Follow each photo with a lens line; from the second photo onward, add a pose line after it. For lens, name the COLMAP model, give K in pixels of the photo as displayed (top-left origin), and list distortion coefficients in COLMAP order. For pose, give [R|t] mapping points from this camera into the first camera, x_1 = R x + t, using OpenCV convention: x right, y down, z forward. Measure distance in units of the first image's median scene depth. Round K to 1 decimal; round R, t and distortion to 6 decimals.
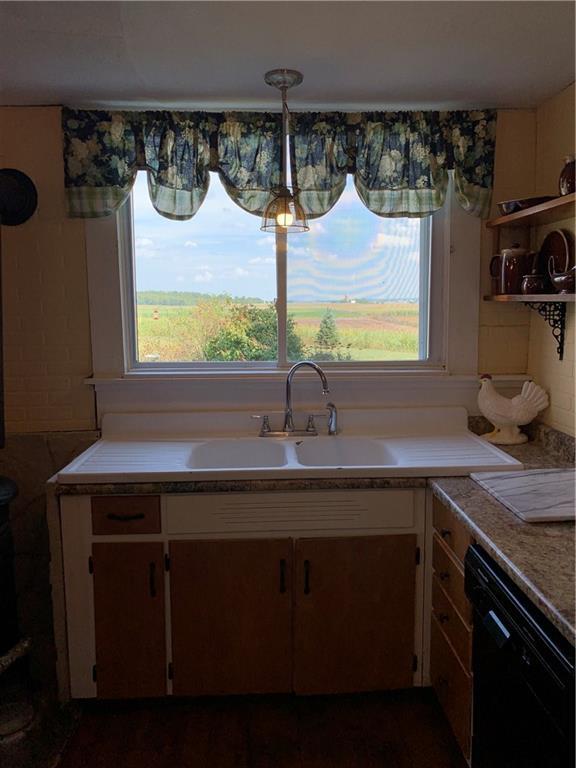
lens RADIAL K [[580.6, 0, 288.0], [0, 580.6, 384.0], [0, 0, 1]] dist [0.005021, -0.013452]
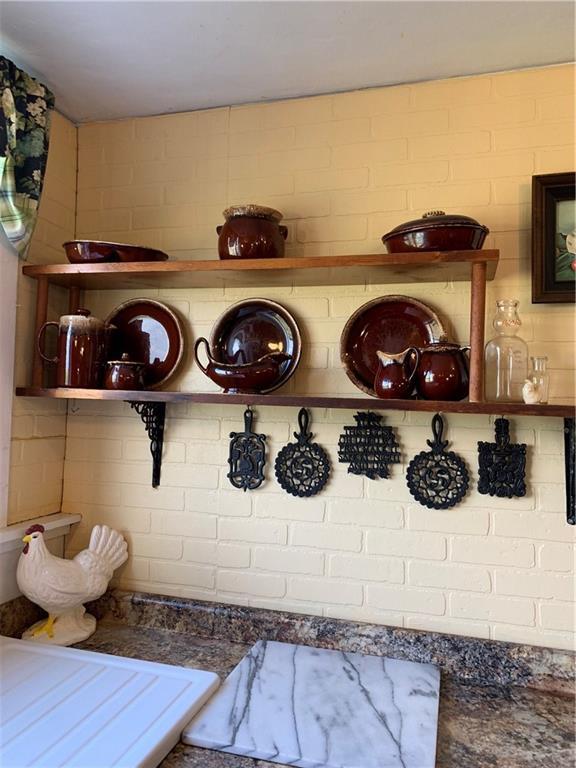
lens RADIAL K [[593.5, 0, 287.7], [0, 593.5, 371.4], [0, 0, 1]] dist [0.005507, 0.000580]
pose [[0.314644, 0.072075, 0.946469, -0.147829], [0.093420, 0.989921, -0.106440, -0.083770], [-0.944601, 0.121910, 0.304740, 0.598588]]
